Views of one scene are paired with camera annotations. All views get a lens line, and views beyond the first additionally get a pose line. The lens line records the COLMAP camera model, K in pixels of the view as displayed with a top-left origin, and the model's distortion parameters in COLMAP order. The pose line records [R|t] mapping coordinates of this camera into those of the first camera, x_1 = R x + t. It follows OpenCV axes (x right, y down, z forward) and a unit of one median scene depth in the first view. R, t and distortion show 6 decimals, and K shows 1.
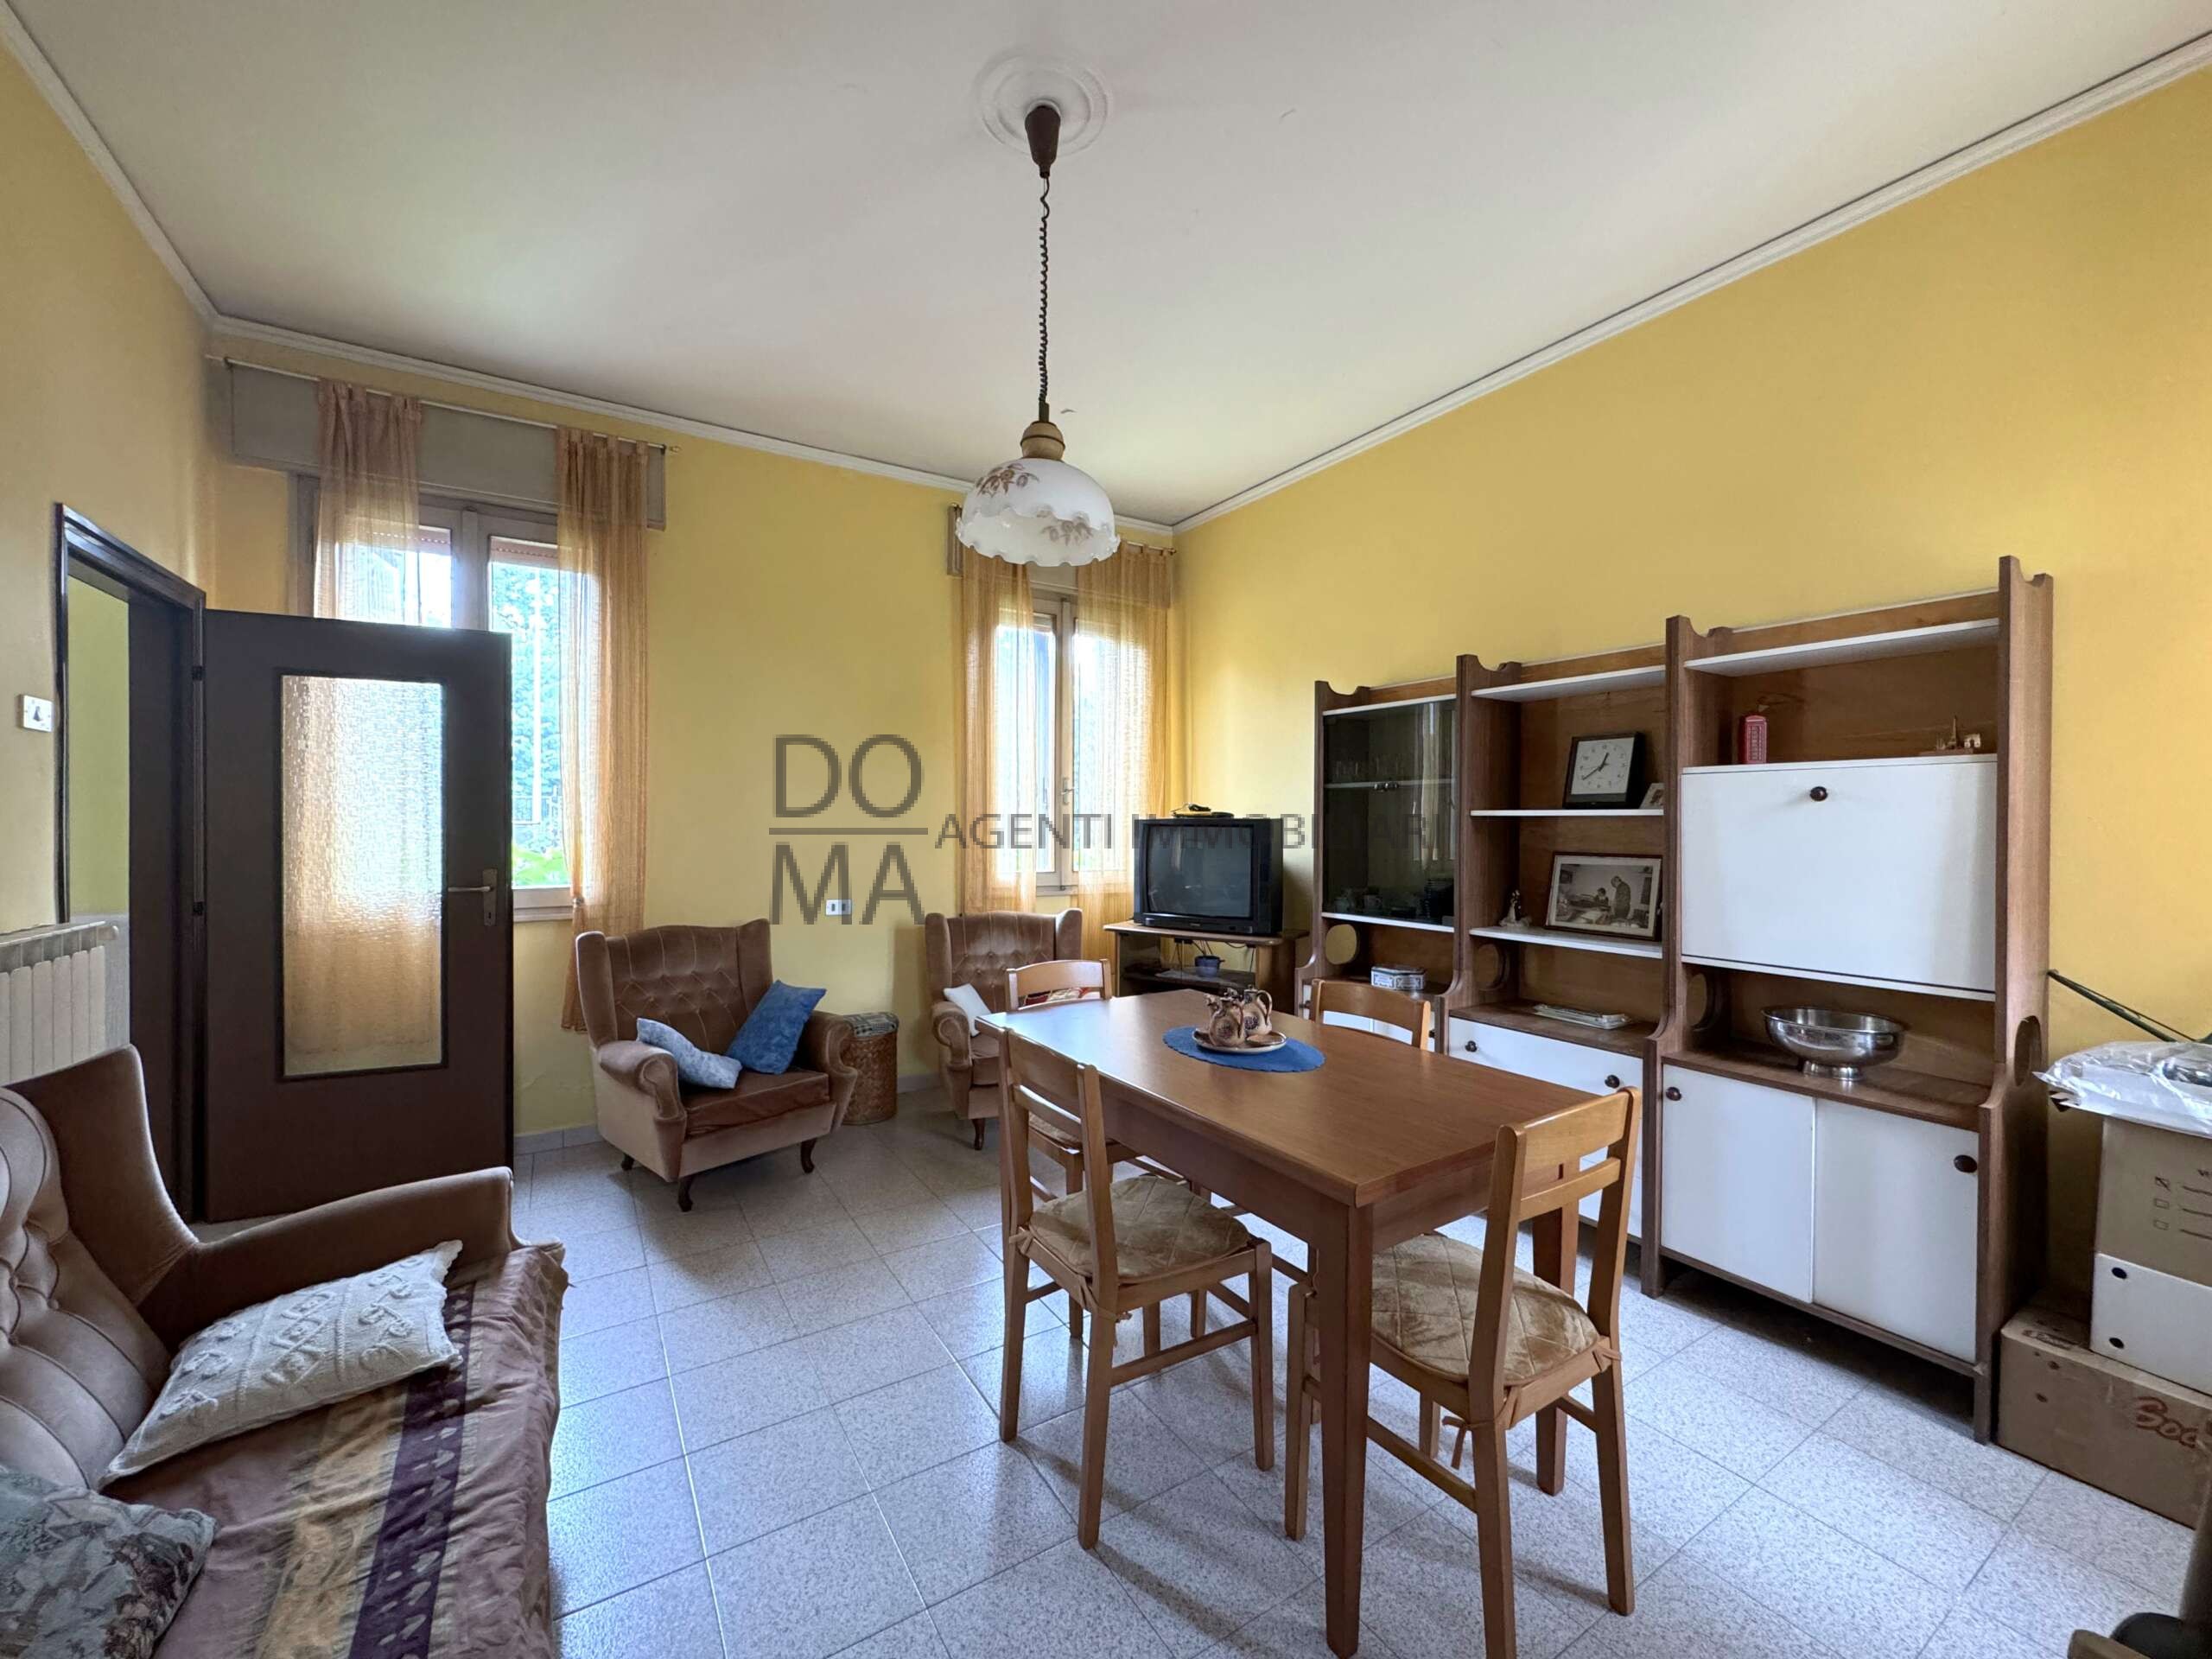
lens RADIAL K [[876.6, 0, 1102.3], [0, 876.6, 835.9], [0, 0, 1]] dist [-0.001131, 0.000610]
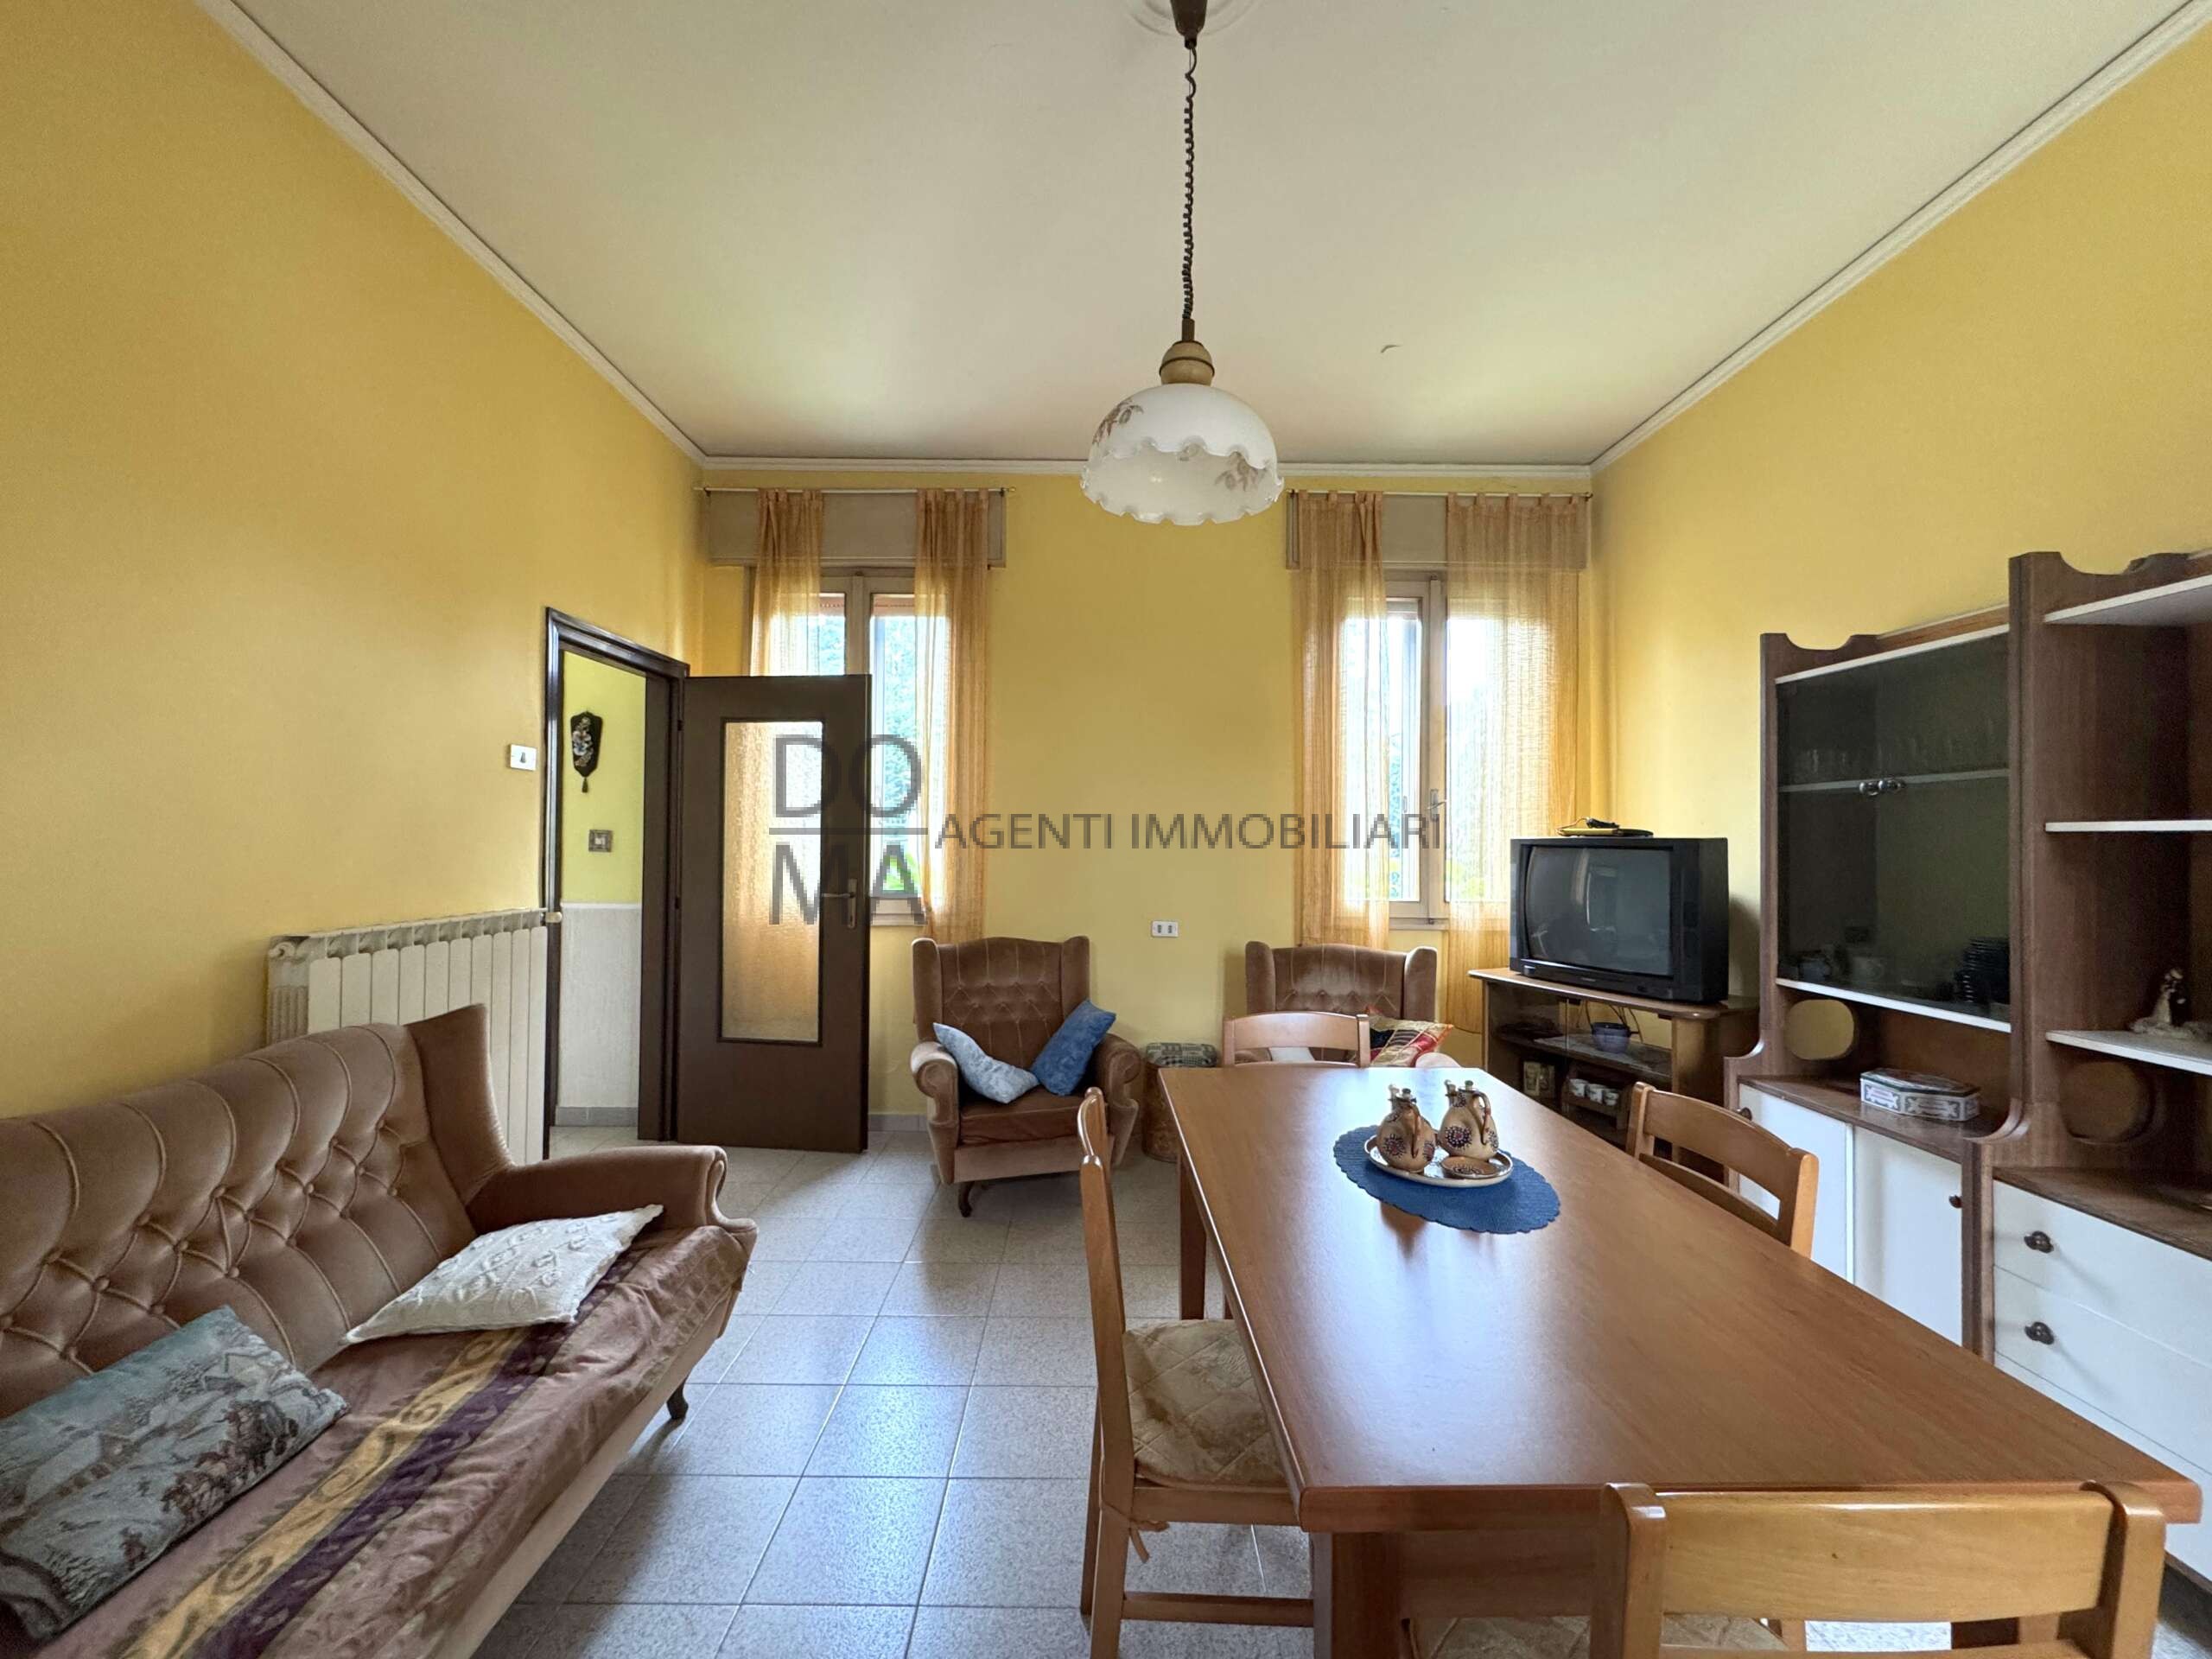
lens RADIAL K [[876.6, 0, 1107.3], [0, 876.6, 832.9], [0, 0, 1]] dist [-0.001131, 0.000610]
pose [[0.850700, -0.000357, -0.525651, 0.196899], [-0.015254, 0.999562, -0.025366, 0.001635], [0.525430, 0.029597, 0.850322, 0.189670]]
